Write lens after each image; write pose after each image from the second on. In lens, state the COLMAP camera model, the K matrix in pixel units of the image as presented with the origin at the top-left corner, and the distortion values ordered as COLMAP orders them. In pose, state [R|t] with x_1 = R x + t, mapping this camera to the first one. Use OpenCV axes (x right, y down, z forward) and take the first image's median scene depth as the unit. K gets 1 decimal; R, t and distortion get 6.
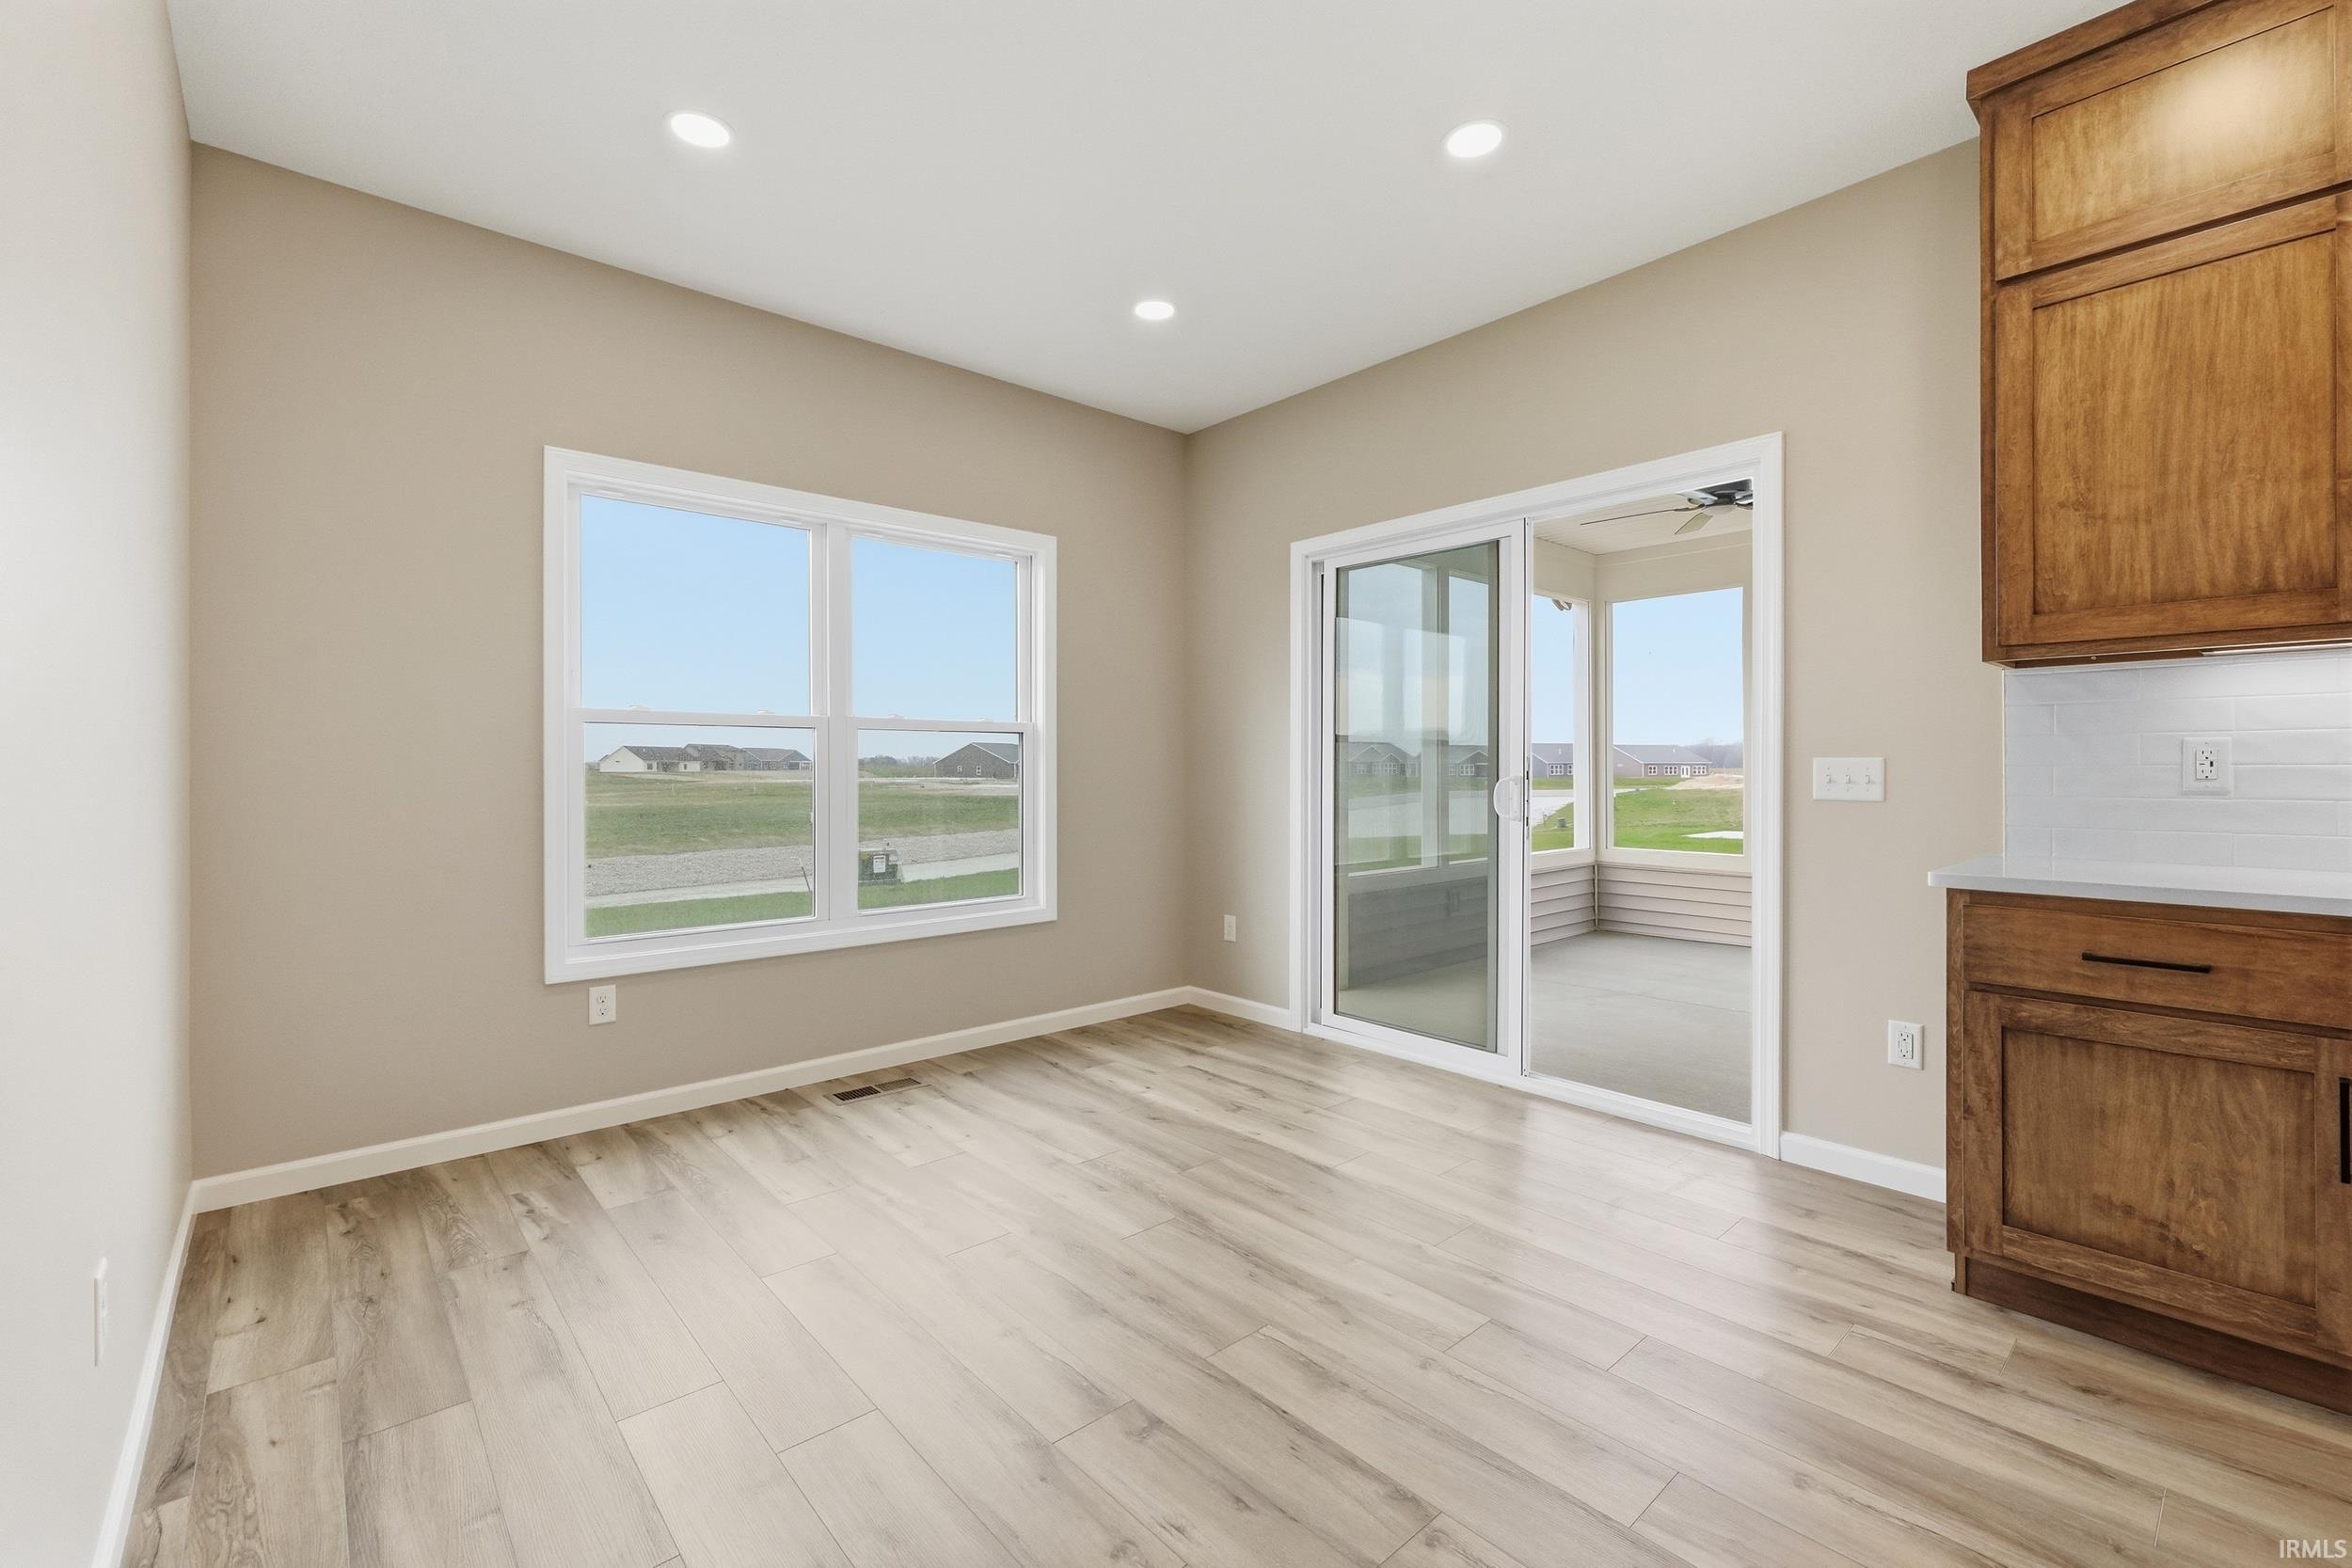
lens RADIAL K [[1003.6, 0, 1168.3], [0, 1003.6, 766.3], [0, 0, 1]] dist [0.001031, -0.000458]
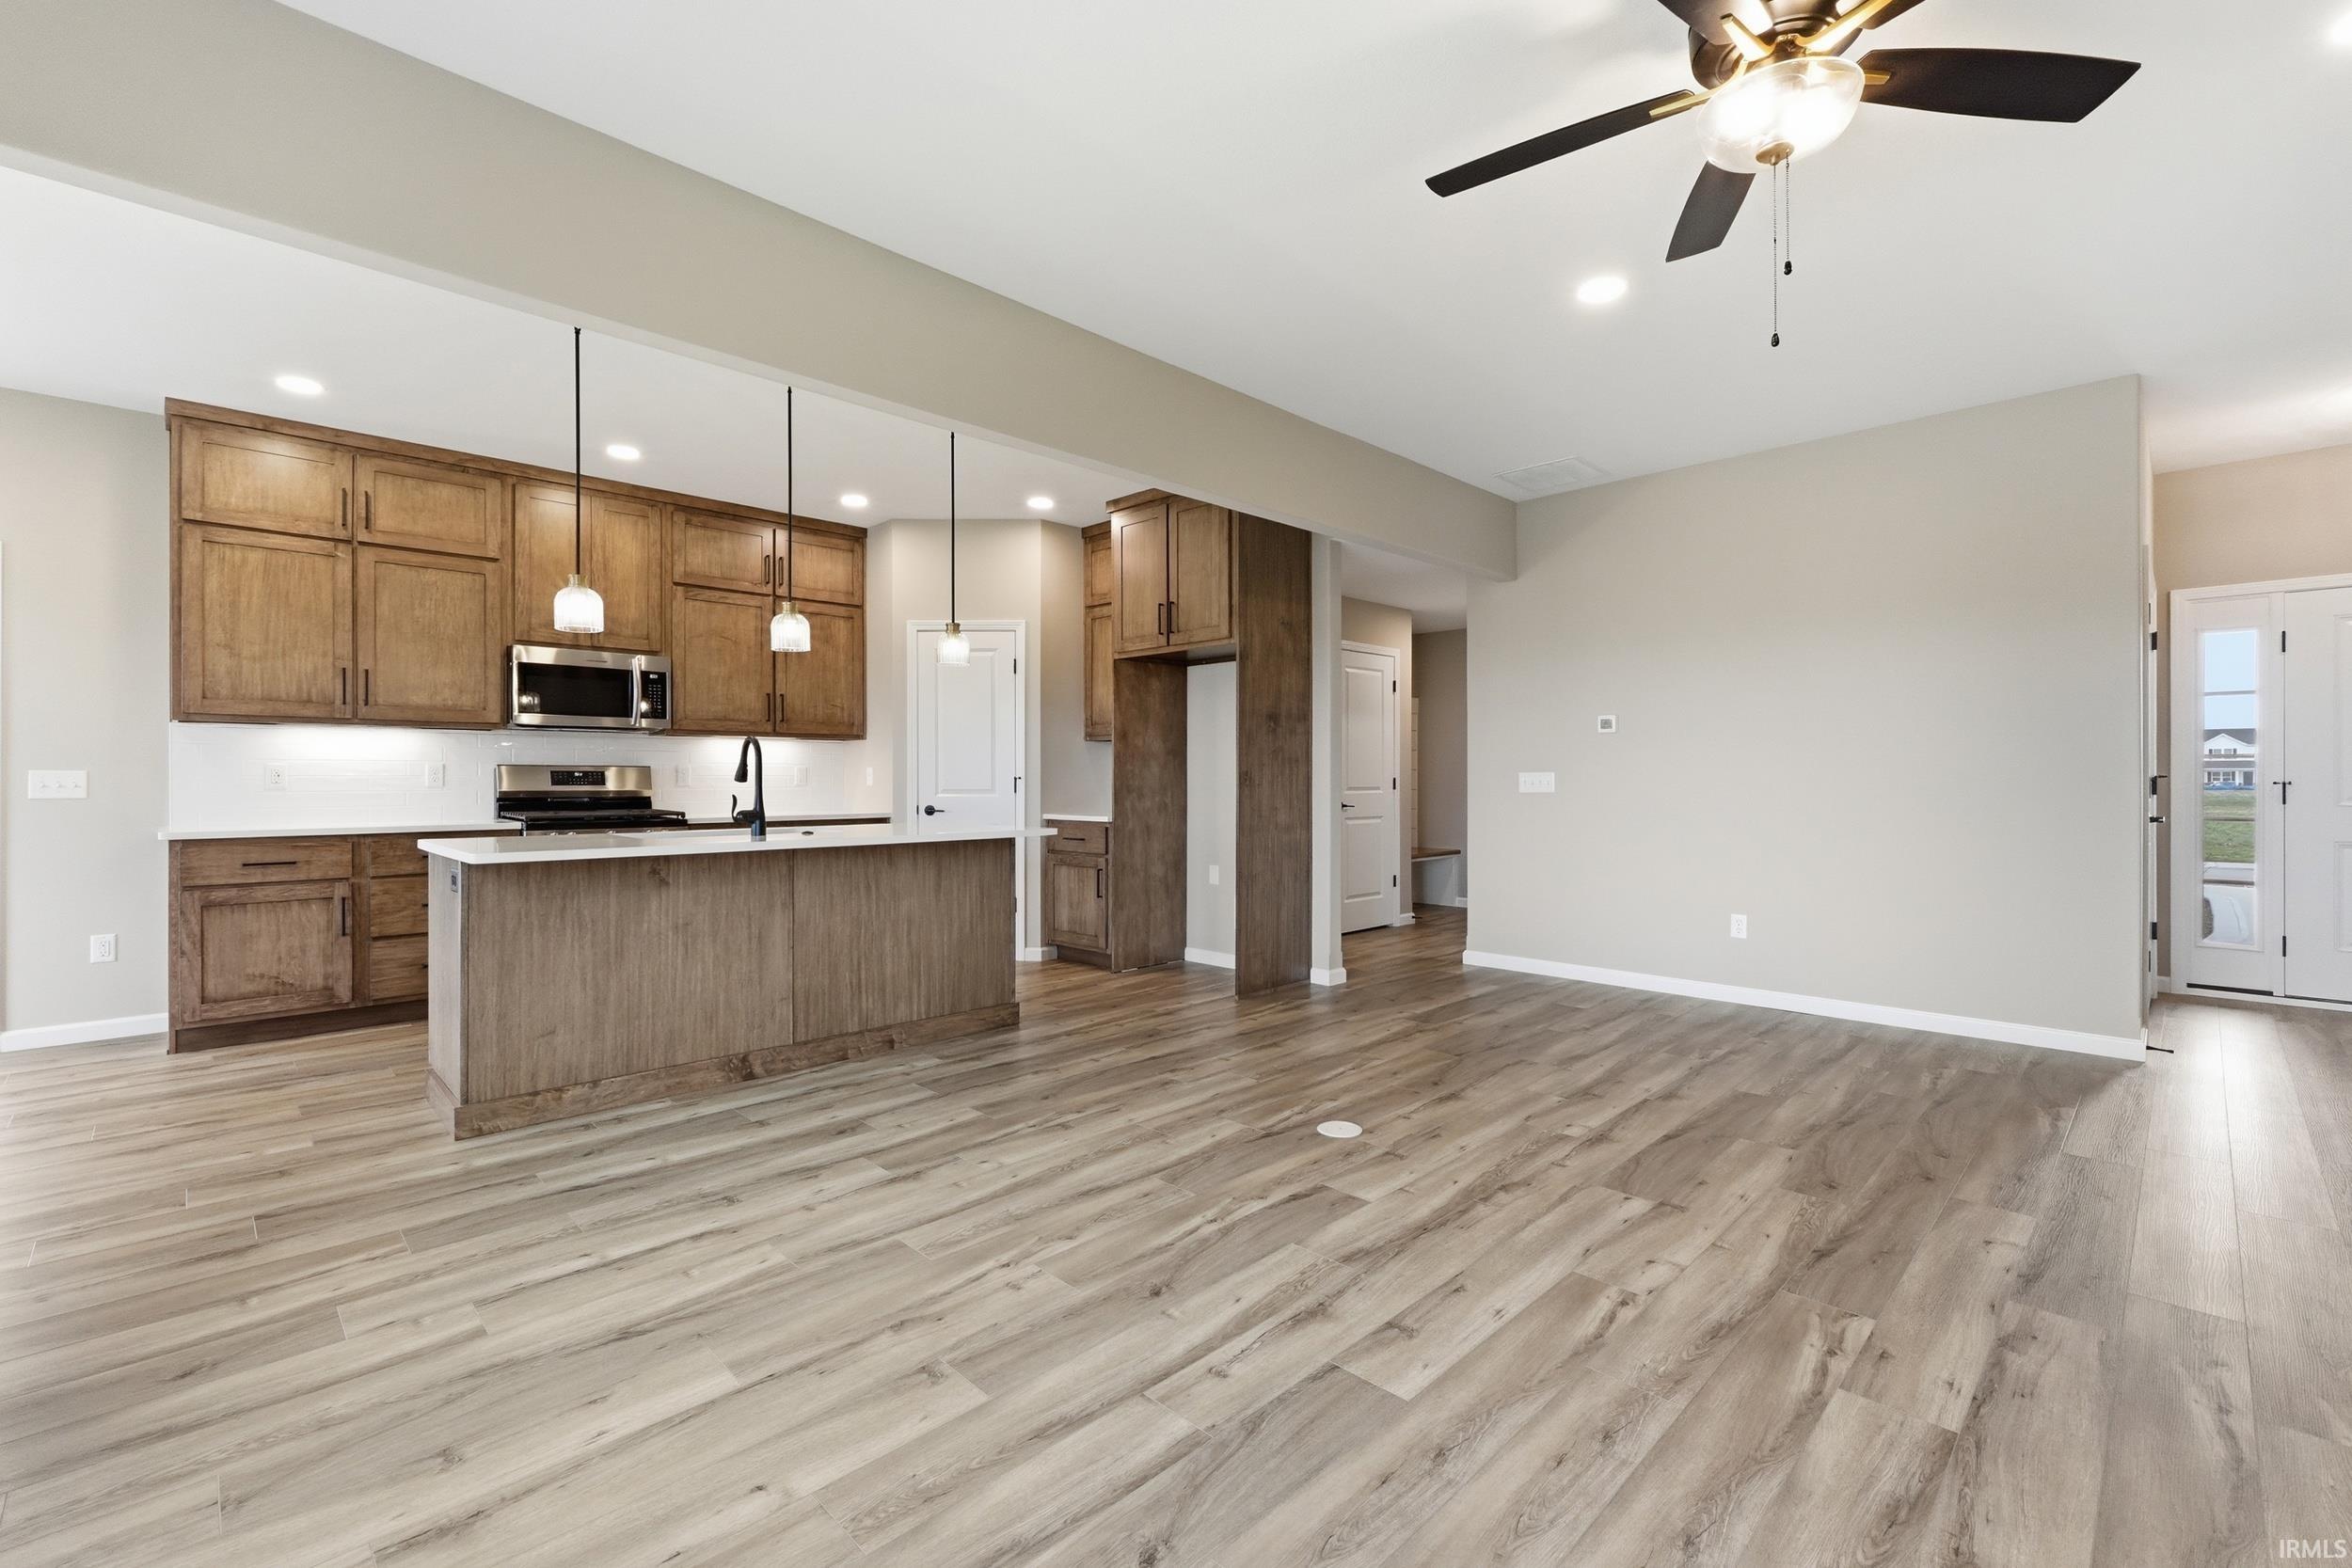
lens RADIAL K [[1003.6, 0, 1162.6], [0, 1003.6, 777.1], [0, 0, 1]] dist [0.001031, -0.000458]
pose [[-0.053613, 0.002675, 0.998558, -1.184085], [-0.001299, 0.999995, -0.002748, 0.003278], [-0.998561, -0.001444, -0.053609, -0.752854]]
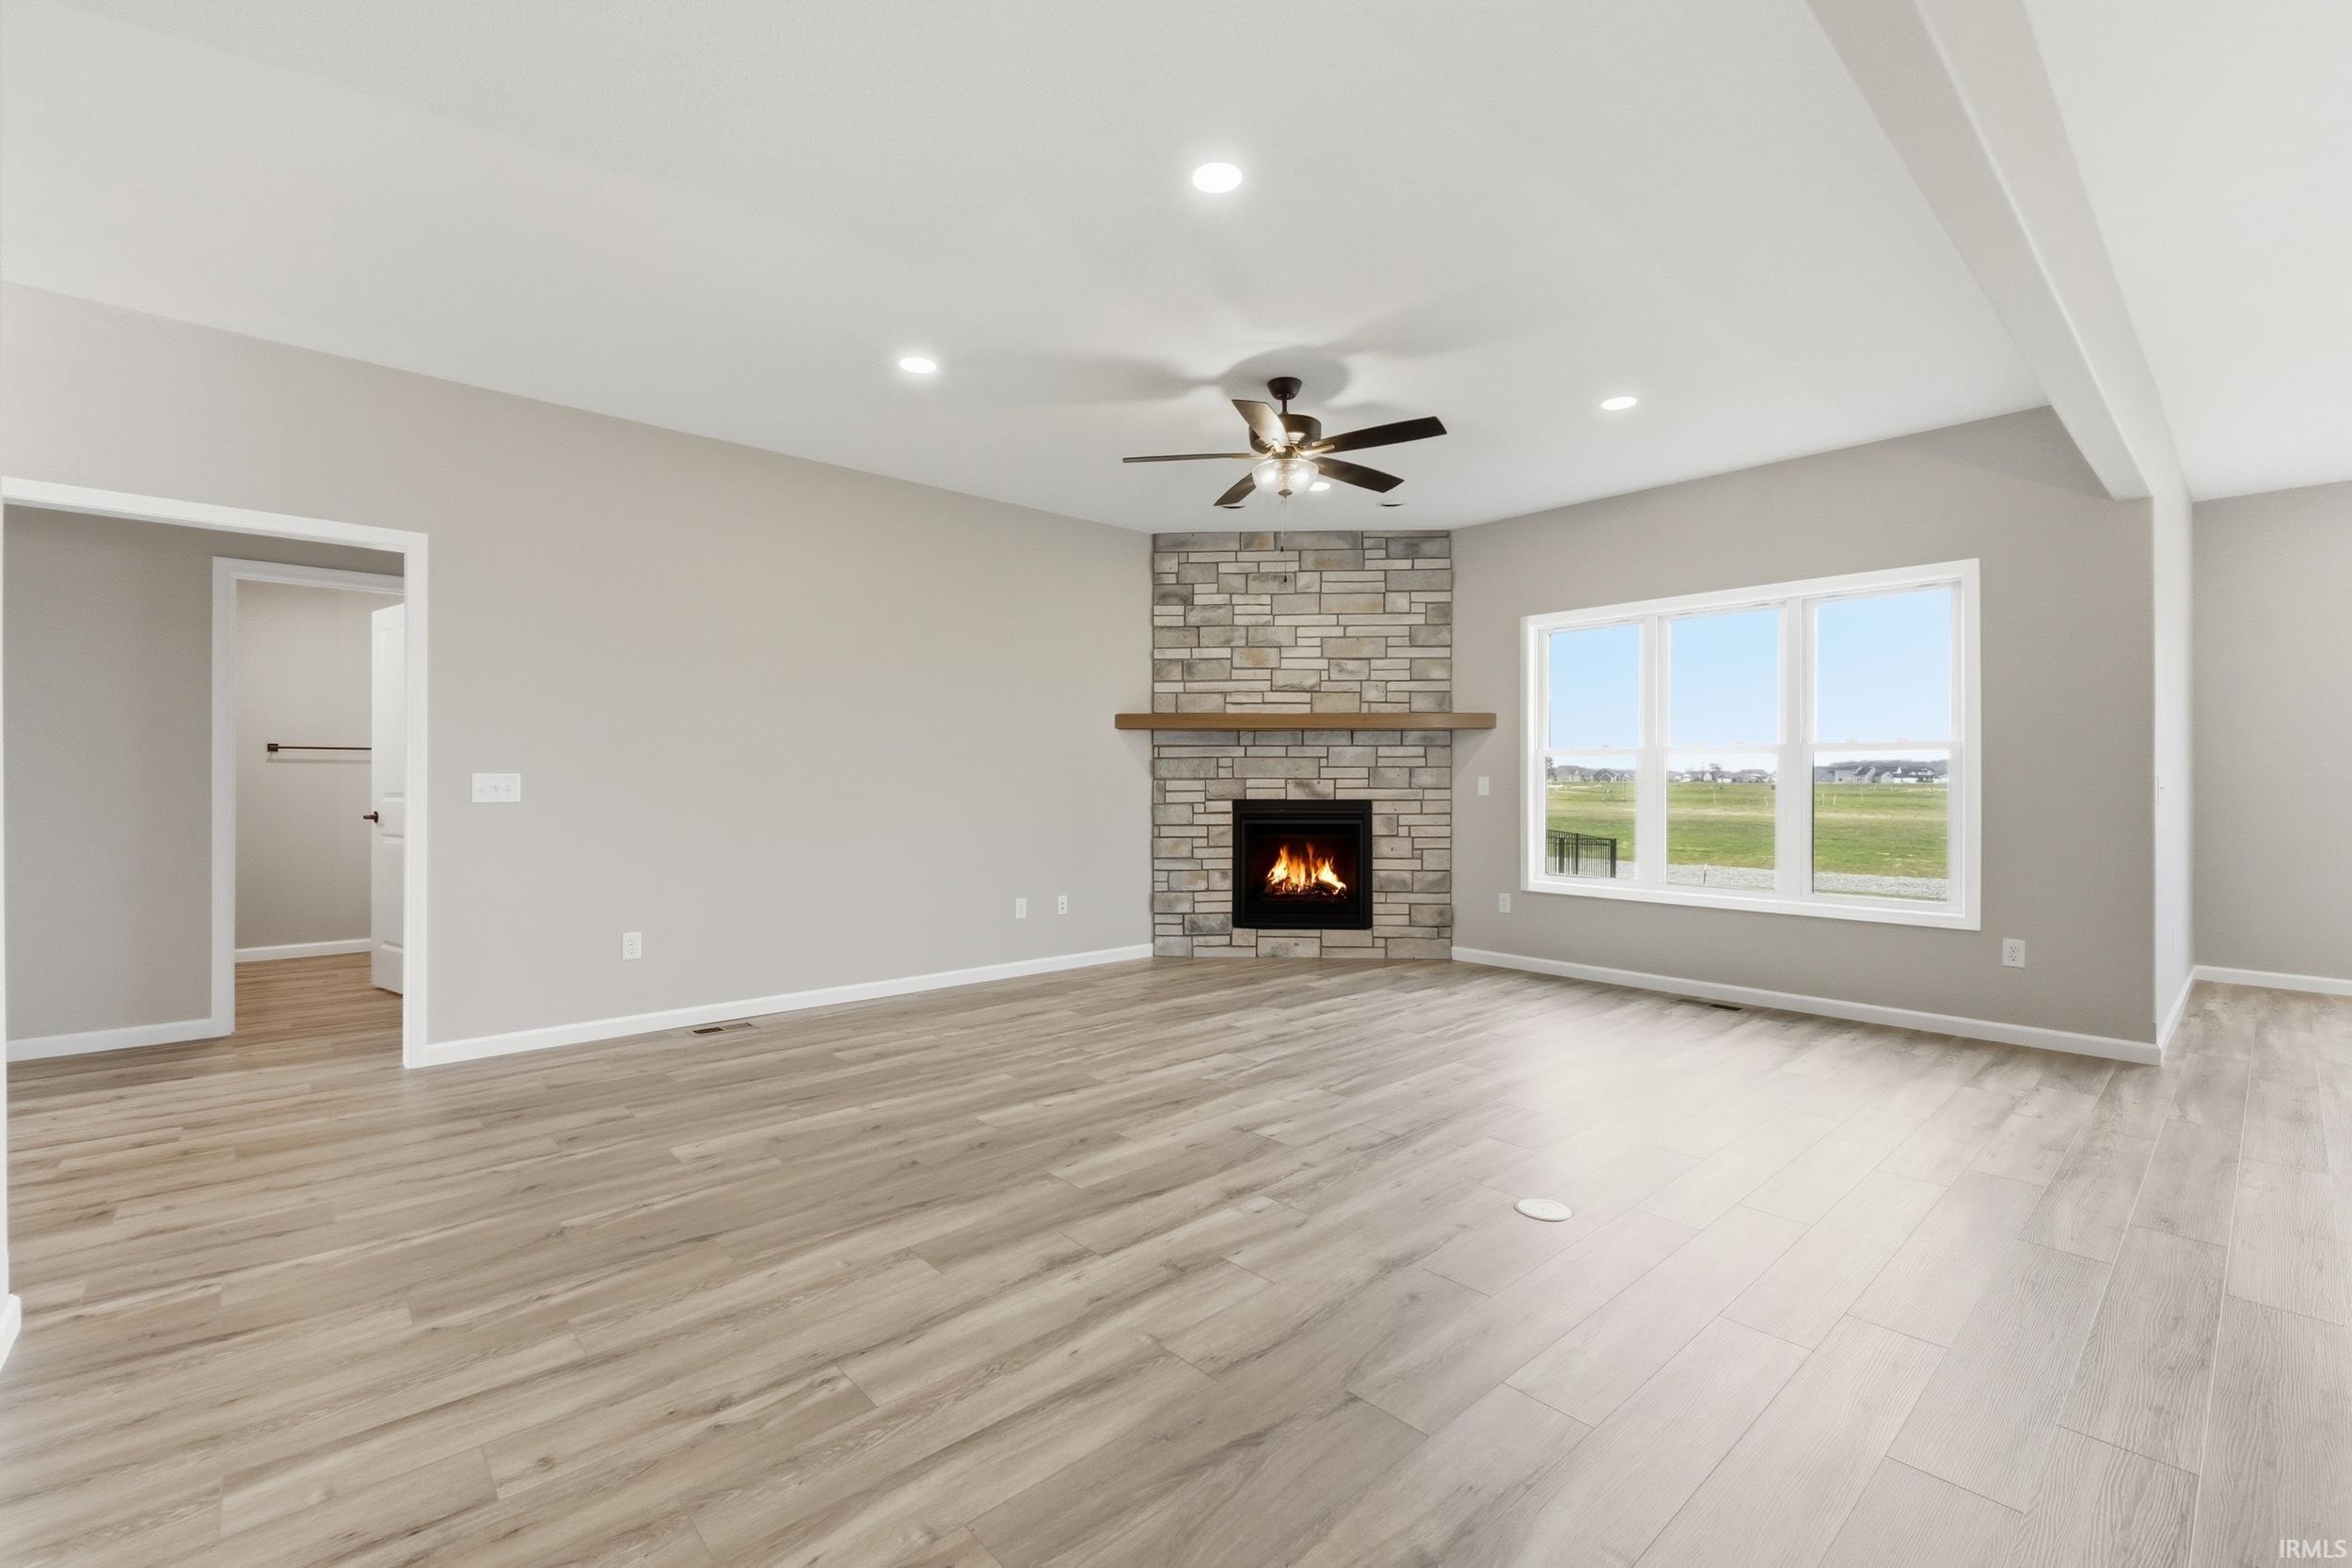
lens RADIAL K [[1003.6, 0, 1161.3], [0, 1003.6, 780.7], [0, 0, 1]] dist [0.001031, -0.000458]
pose [[0.009877, 0.001193, -0.999951, 1.445663], [-0.000272, 0.999999, 0.001190, -0.004682], [0.999951, 0.000260, 0.009877, -1.553877]]
